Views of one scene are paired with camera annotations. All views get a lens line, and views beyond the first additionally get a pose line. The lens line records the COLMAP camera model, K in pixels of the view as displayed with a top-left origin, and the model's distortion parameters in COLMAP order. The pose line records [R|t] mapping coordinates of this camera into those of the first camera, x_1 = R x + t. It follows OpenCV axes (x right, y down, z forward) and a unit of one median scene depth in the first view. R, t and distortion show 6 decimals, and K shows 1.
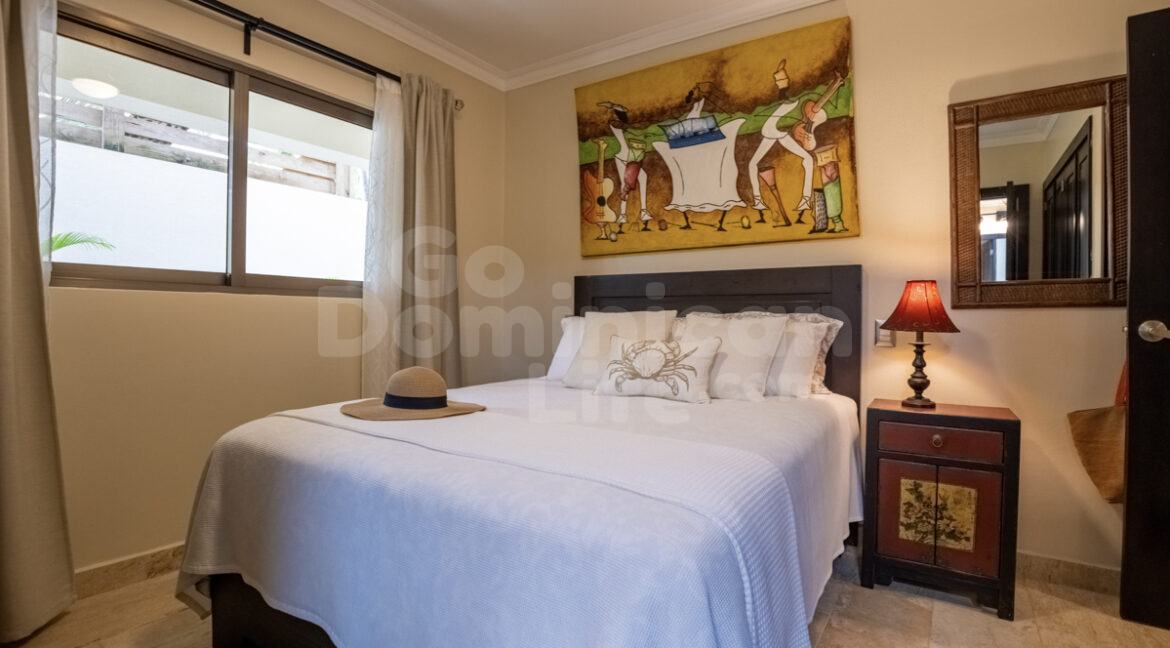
lens RADIAL K [[554.7, 0, 594.0], [0, 554.7, 325.8], [0, 0, 1]] dist [-0.038608, 0.003830]
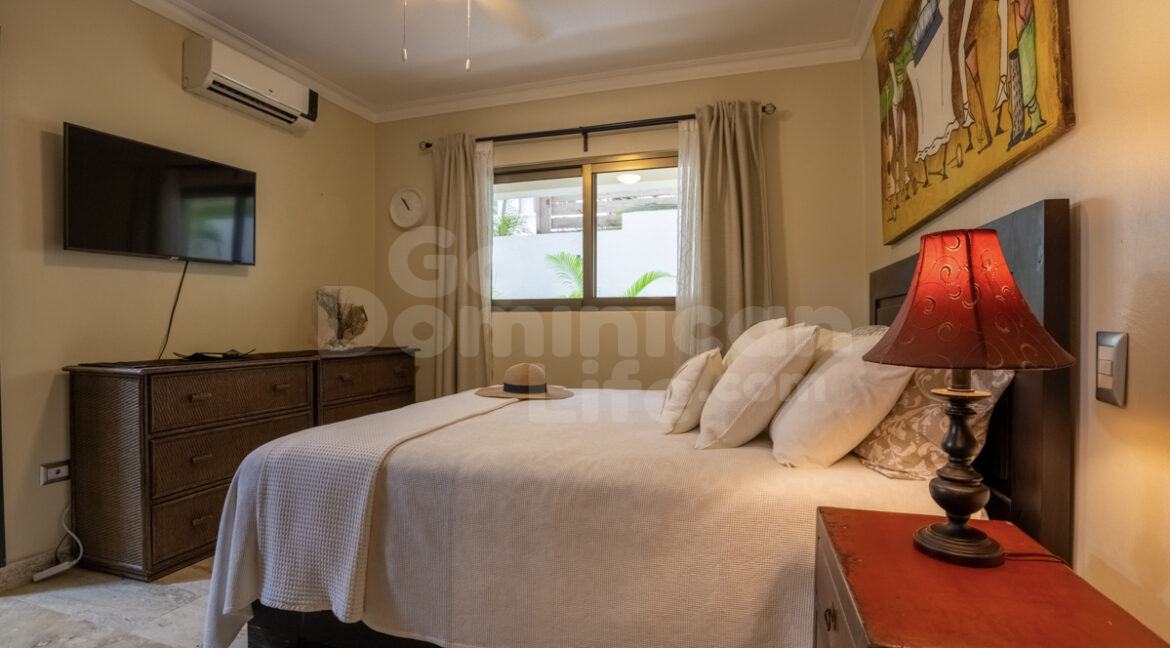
lens RADIAL K [[554.7, 0, 588.4], [0, 554.7, 324.7], [0, 0, 1]] dist [-0.038608, 0.003830]
pose [[0.274725, -0.002276, -0.961520, 0.713312], [-0.017946, 0.999811, -0.007495, -0.008498], [0.961355, 0.019314, 0.274632, 0.512729]]
